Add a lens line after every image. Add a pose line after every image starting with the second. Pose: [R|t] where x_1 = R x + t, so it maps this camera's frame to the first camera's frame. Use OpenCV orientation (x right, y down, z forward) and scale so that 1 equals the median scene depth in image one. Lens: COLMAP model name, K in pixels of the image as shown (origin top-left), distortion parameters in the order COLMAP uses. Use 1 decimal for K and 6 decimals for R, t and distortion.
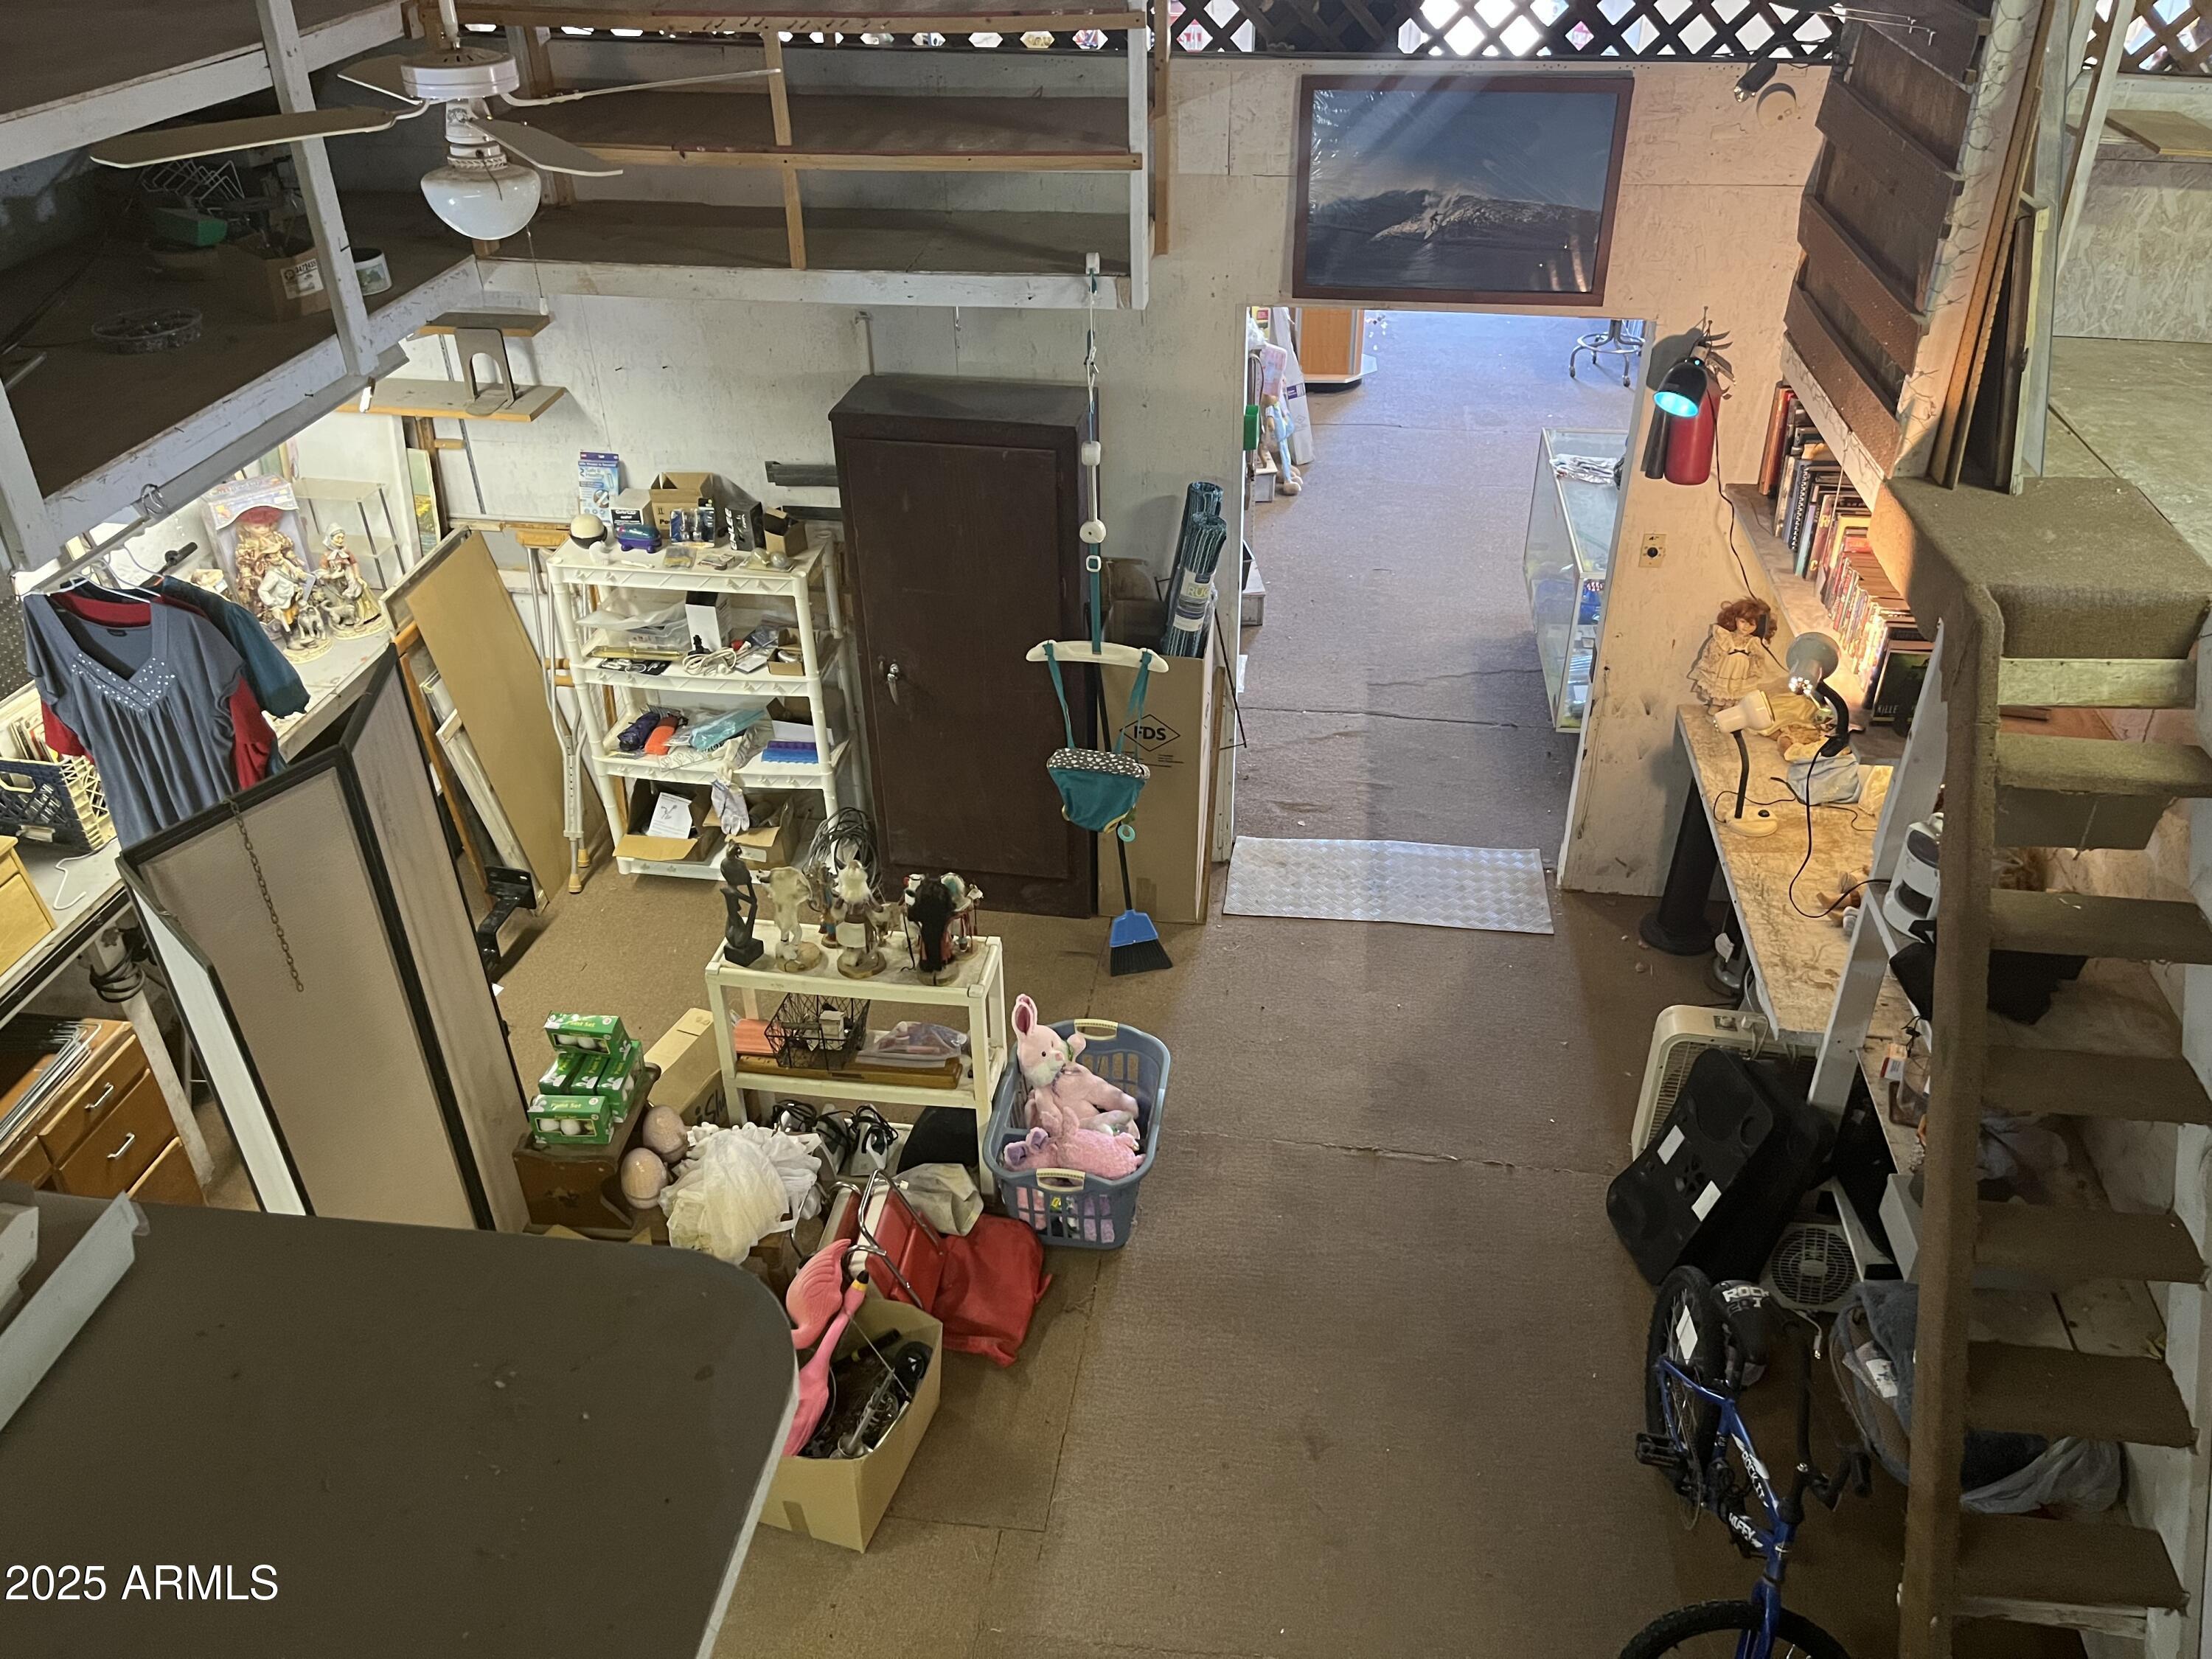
lens RADIAL K [[1680.9, 0, 1106.0], [0, 1680.9, 829.5], [0, 0, 1]] dist [0.080318, -0.110433]
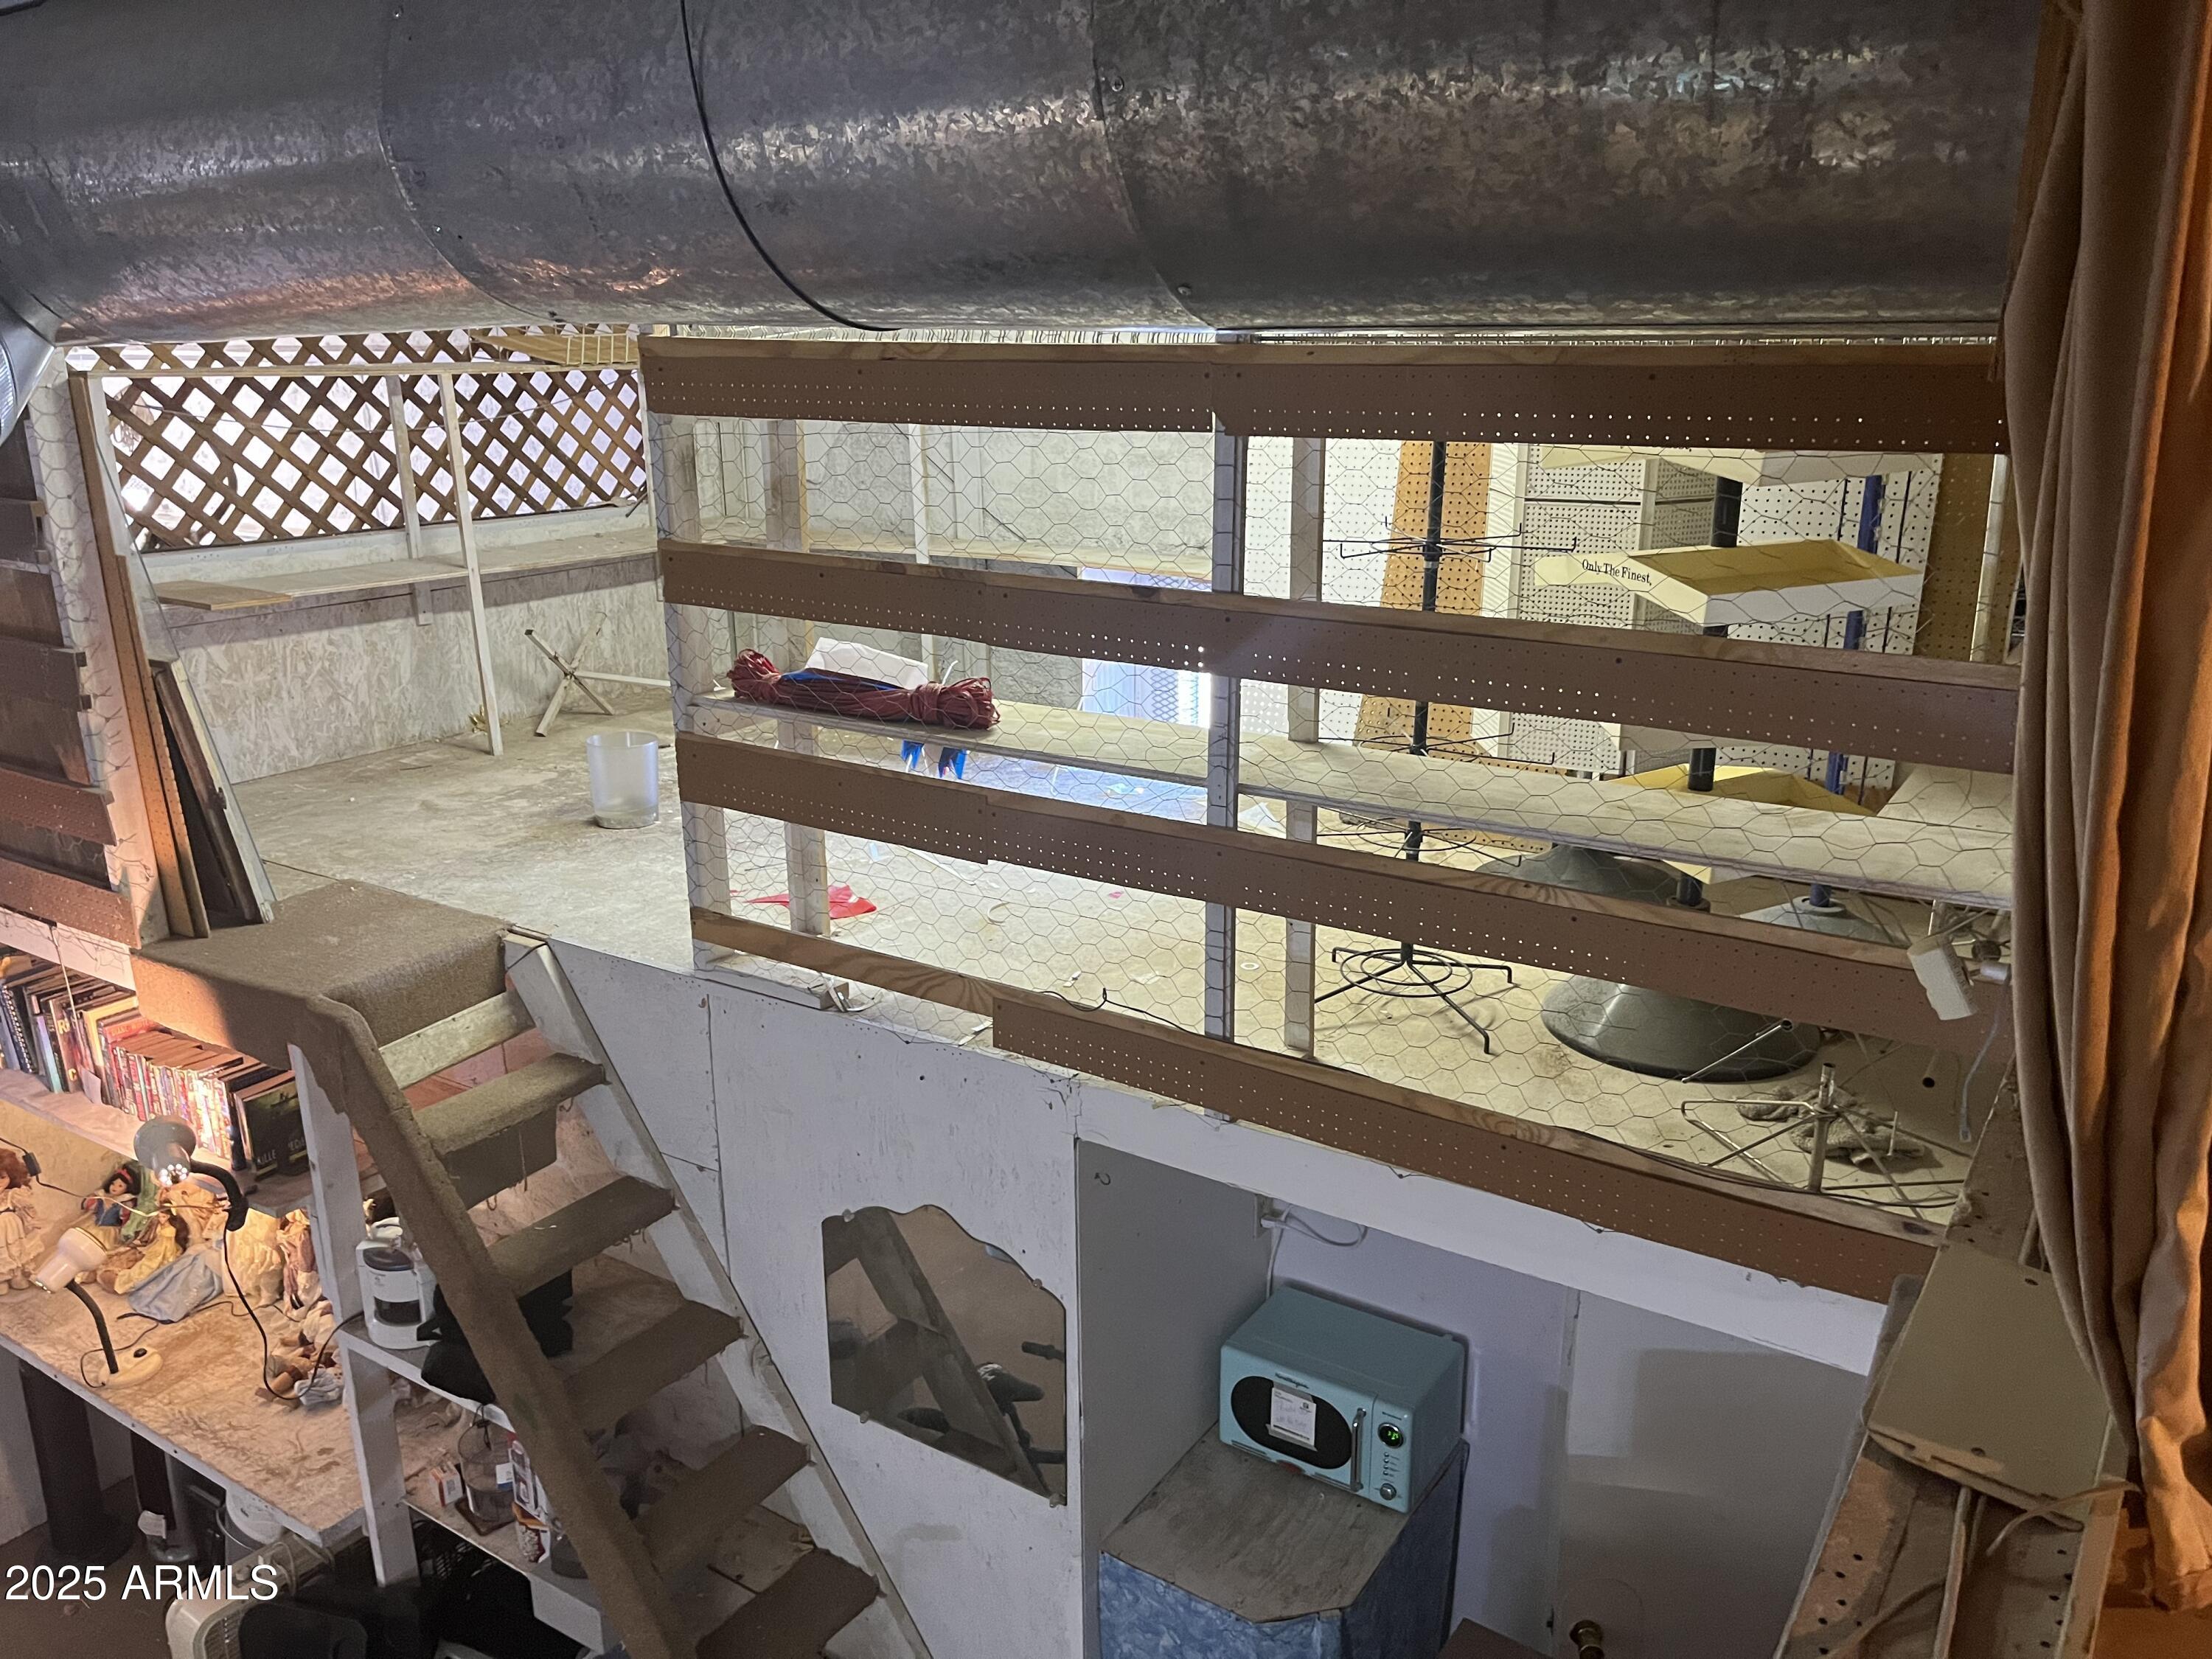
lens RADIAL K [[1698.0, 0, 1138.7], [0, 1698.0, 813.8], [0, 0, 1]] dist [0.063409, -0.072479]
pose [[0.433410, -0.250051, 0.865812, -0.110827], [0.491946, 0.870610, 0.005177, -0.003556], [-0.755079, 0.423689, 0.500343, 0.075000]]
